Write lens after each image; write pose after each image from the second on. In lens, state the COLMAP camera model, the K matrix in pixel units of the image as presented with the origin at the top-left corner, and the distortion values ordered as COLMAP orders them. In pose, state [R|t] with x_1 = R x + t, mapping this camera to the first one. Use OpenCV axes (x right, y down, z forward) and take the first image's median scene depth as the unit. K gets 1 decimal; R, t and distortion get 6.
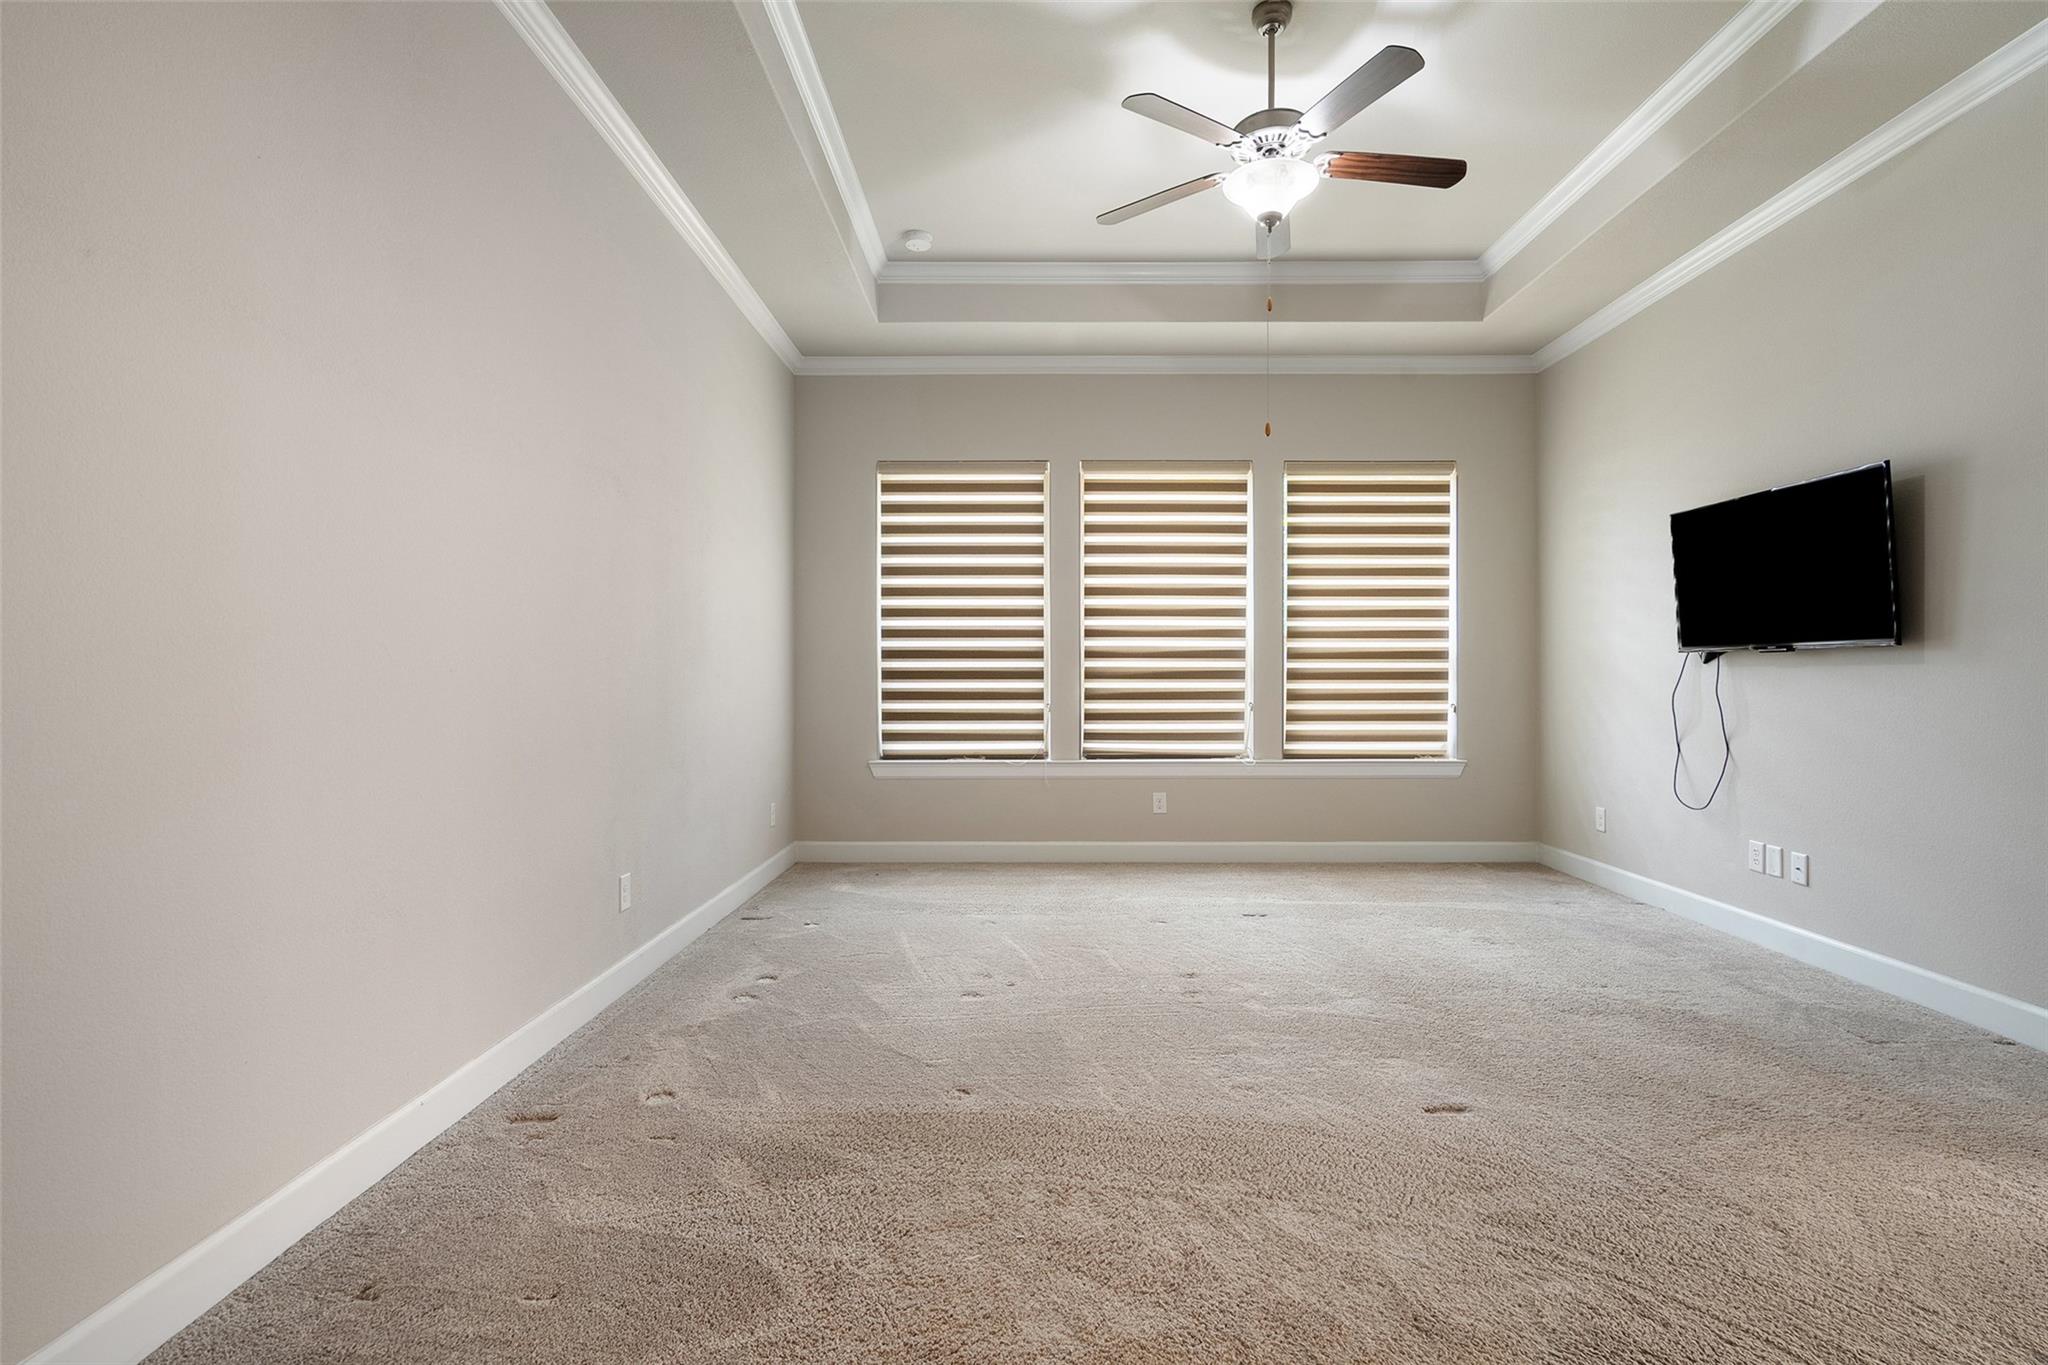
lens RADIAL K [[943.0, 0, 1020.5], [0, 943.0, 678.7], [0, 0, 1]] dist [-0.002638, 0.001865]
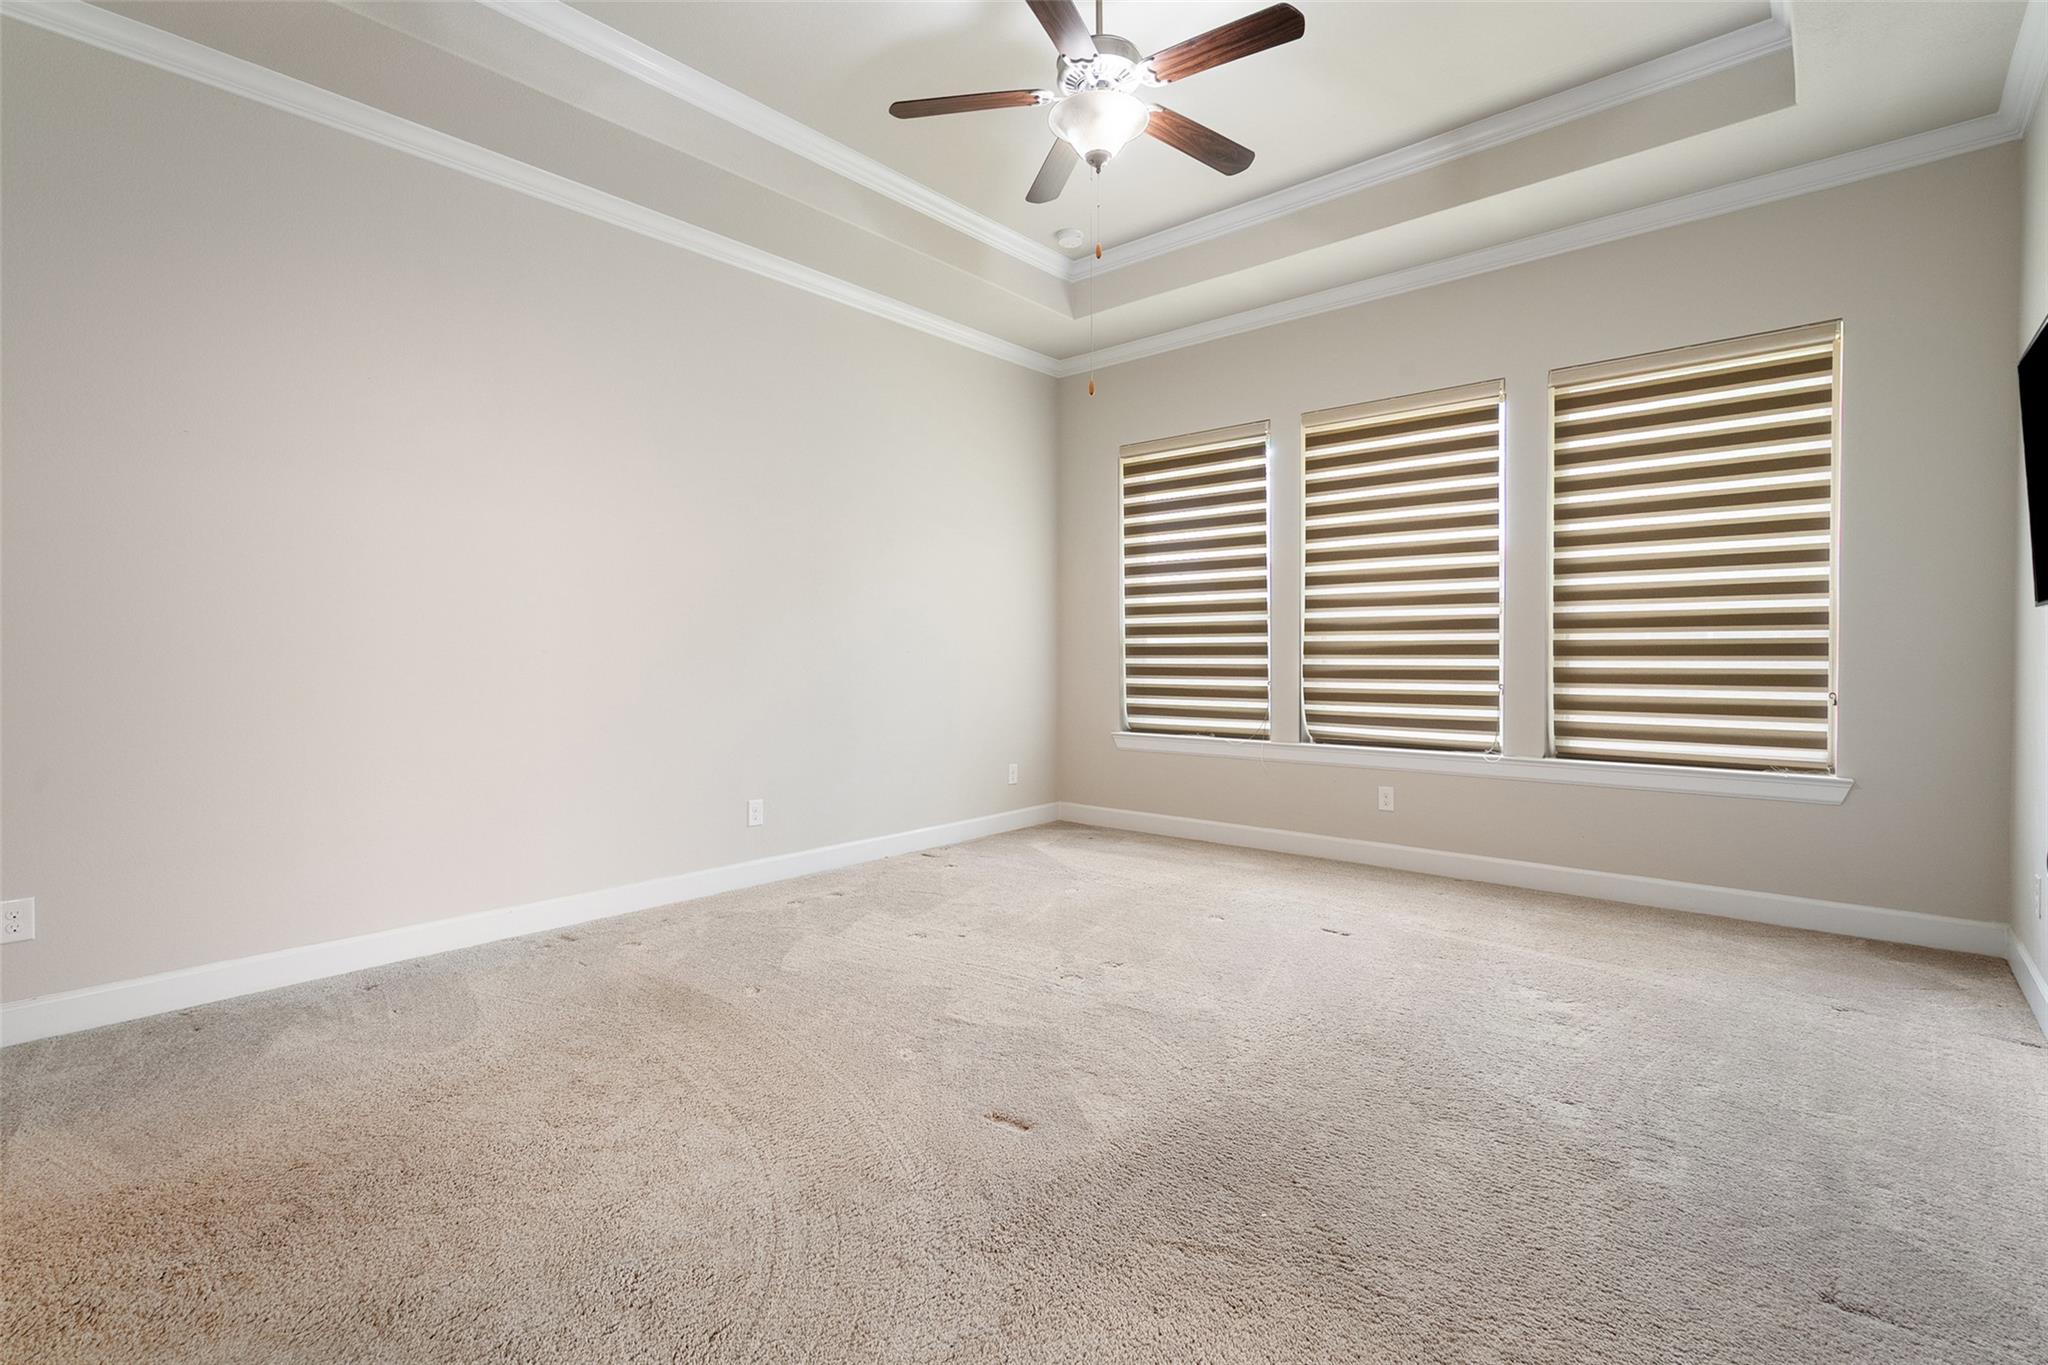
lens RADIAL K [[943.0, 0, 1026.4], [0, 943.0, 670.0], [0, 0, 1]] dist [-0.002638, 0.001865]
pose [[0.760561, 0.010308, -0.649185, 0.454875], [0.000335, 0.999868, 0.016269, 0.000471], [0.649267, -0.012591, 0.760456, 0.135802]]
